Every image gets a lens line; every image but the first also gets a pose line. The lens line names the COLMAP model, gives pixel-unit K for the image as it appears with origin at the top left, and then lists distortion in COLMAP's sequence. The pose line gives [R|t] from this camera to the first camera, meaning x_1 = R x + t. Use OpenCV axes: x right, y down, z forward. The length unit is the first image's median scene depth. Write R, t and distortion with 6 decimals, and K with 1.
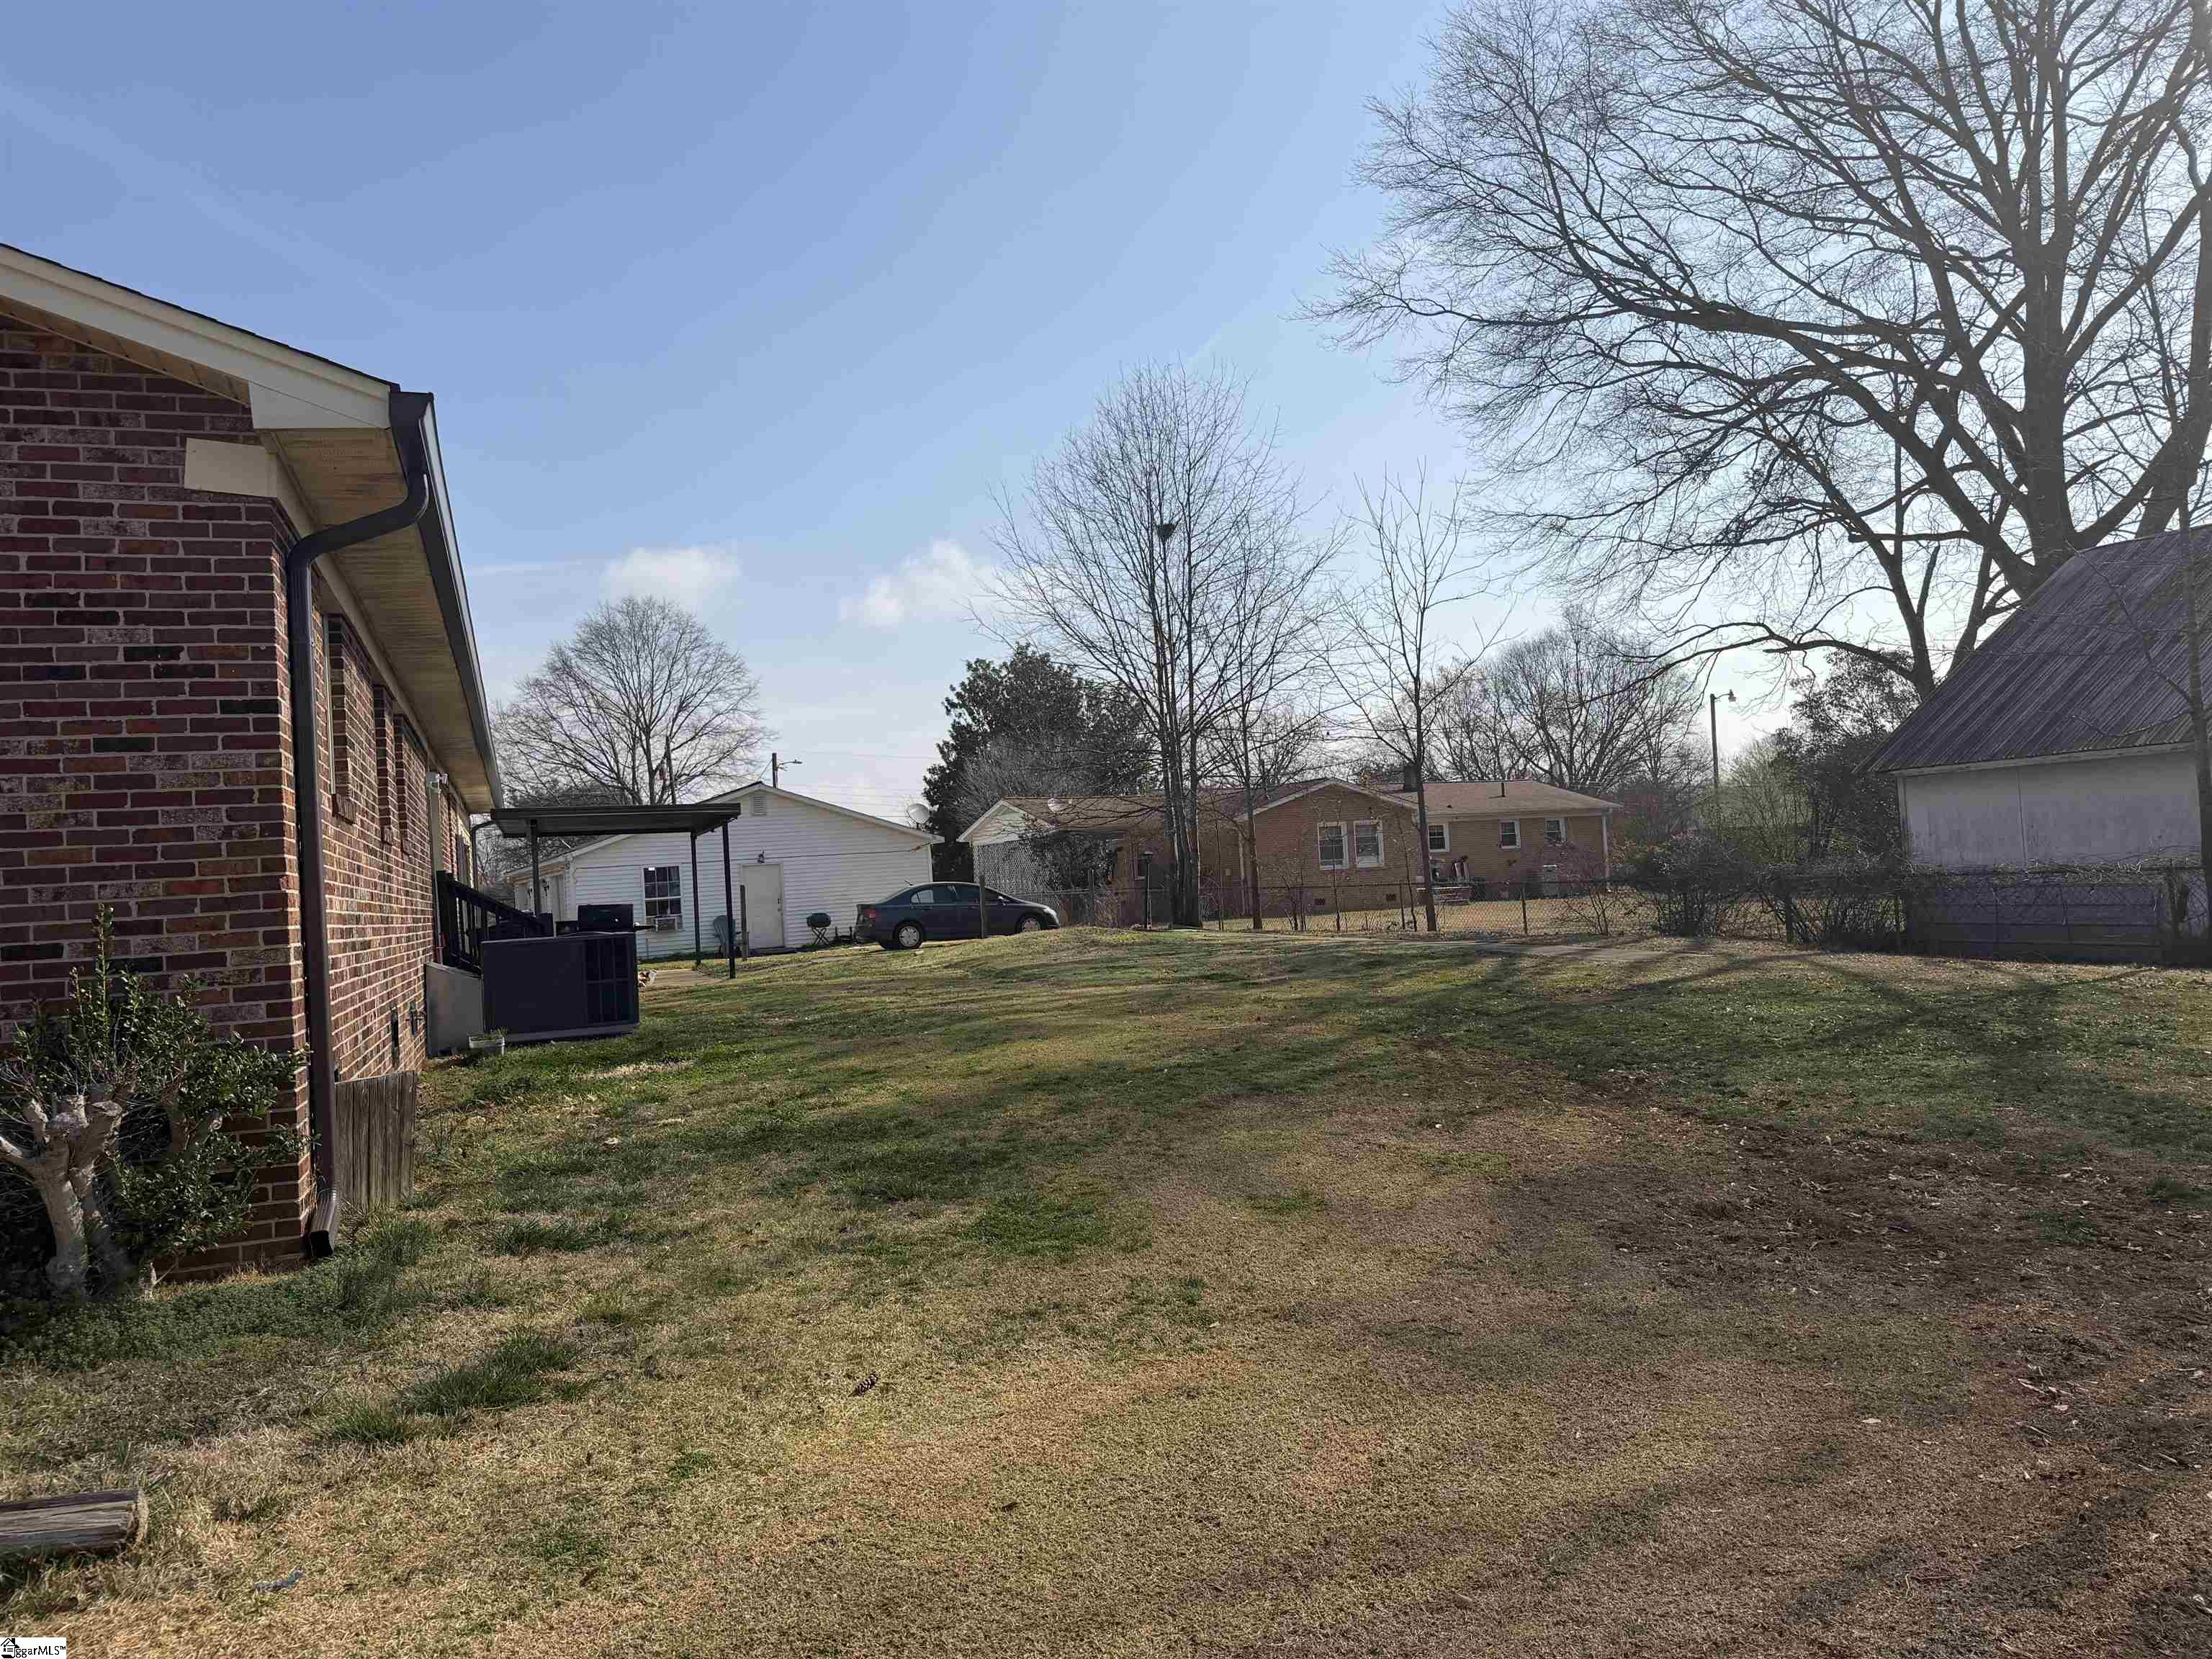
lens RADIAL K [[1566.7, 0, 1106.0], [0, 1566.7, 834.2], [0, 0, 1]] dist [0.002990, 0.001324]
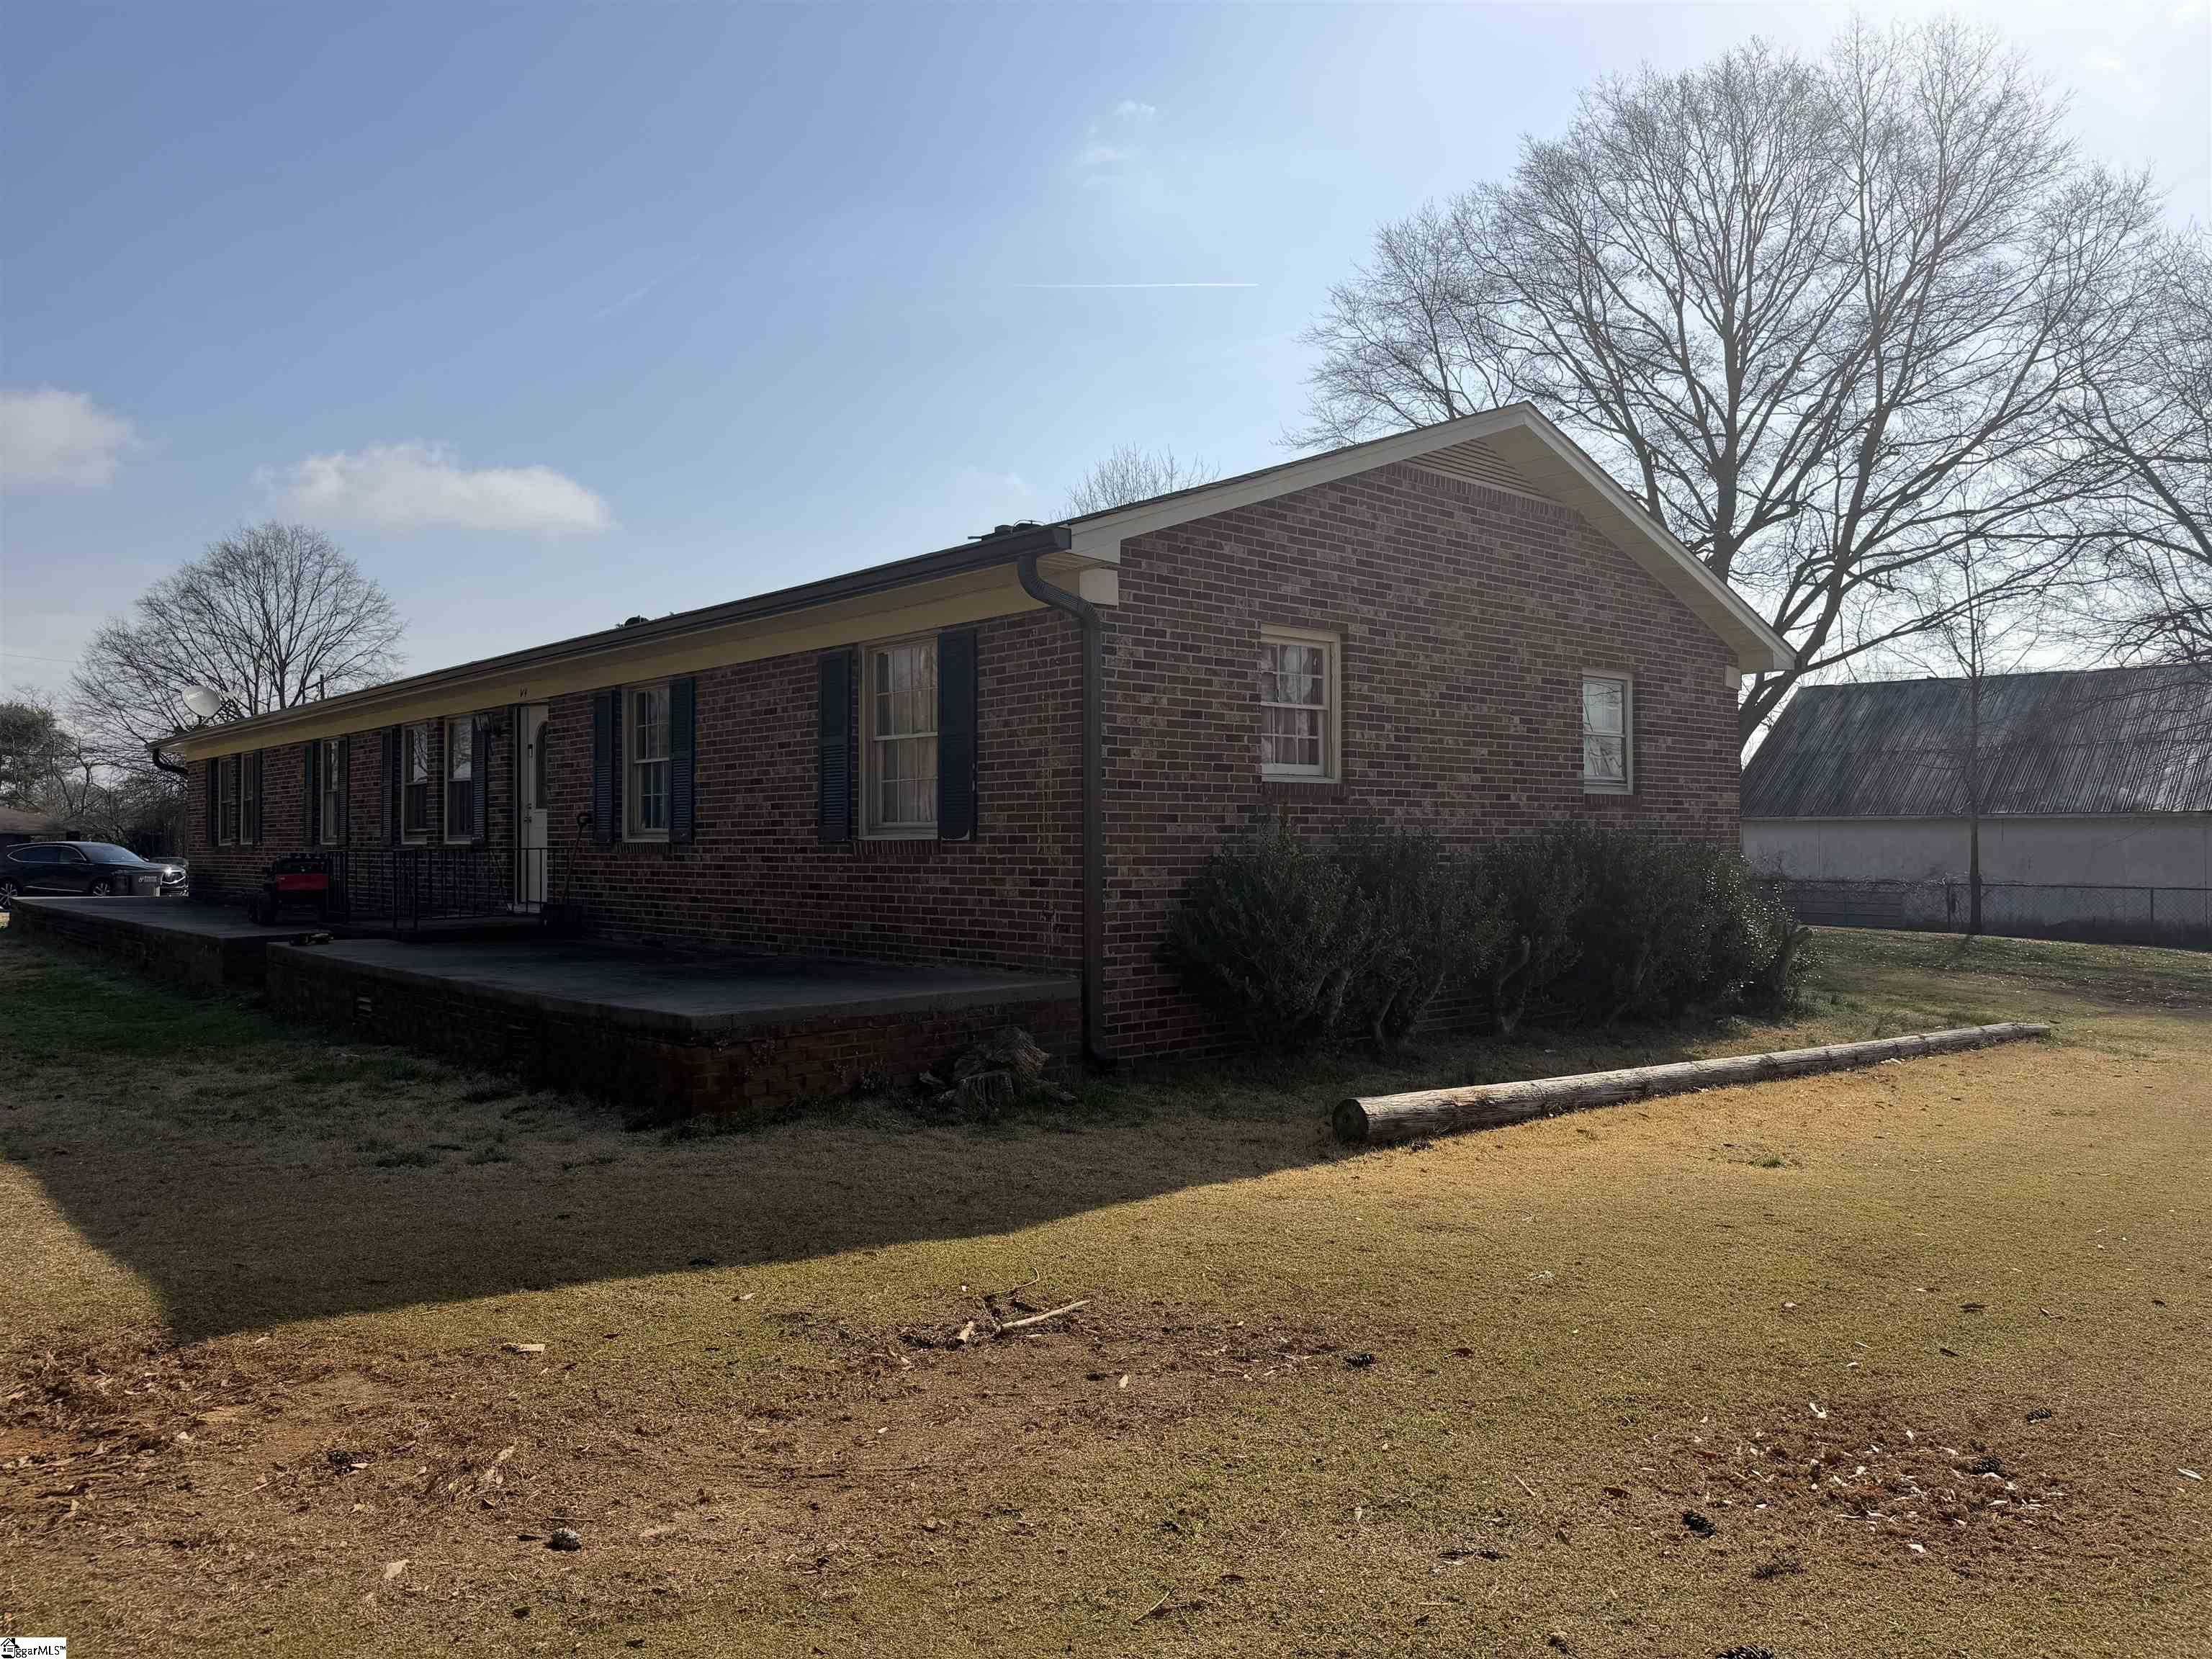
lens RADIAL K [[1566.7, 0, 1105.7], [0, 1566.7, 831.1], [0, 0, 1]] dist [0.002990, 0.001324]
pose [[0.934612, 0.060198, 0.350536, -0.428740], [-0.063600, 0.997974, -0.001810, 0.012319], [-0.349935, -0.020603, 0.936547, -0.192732]]
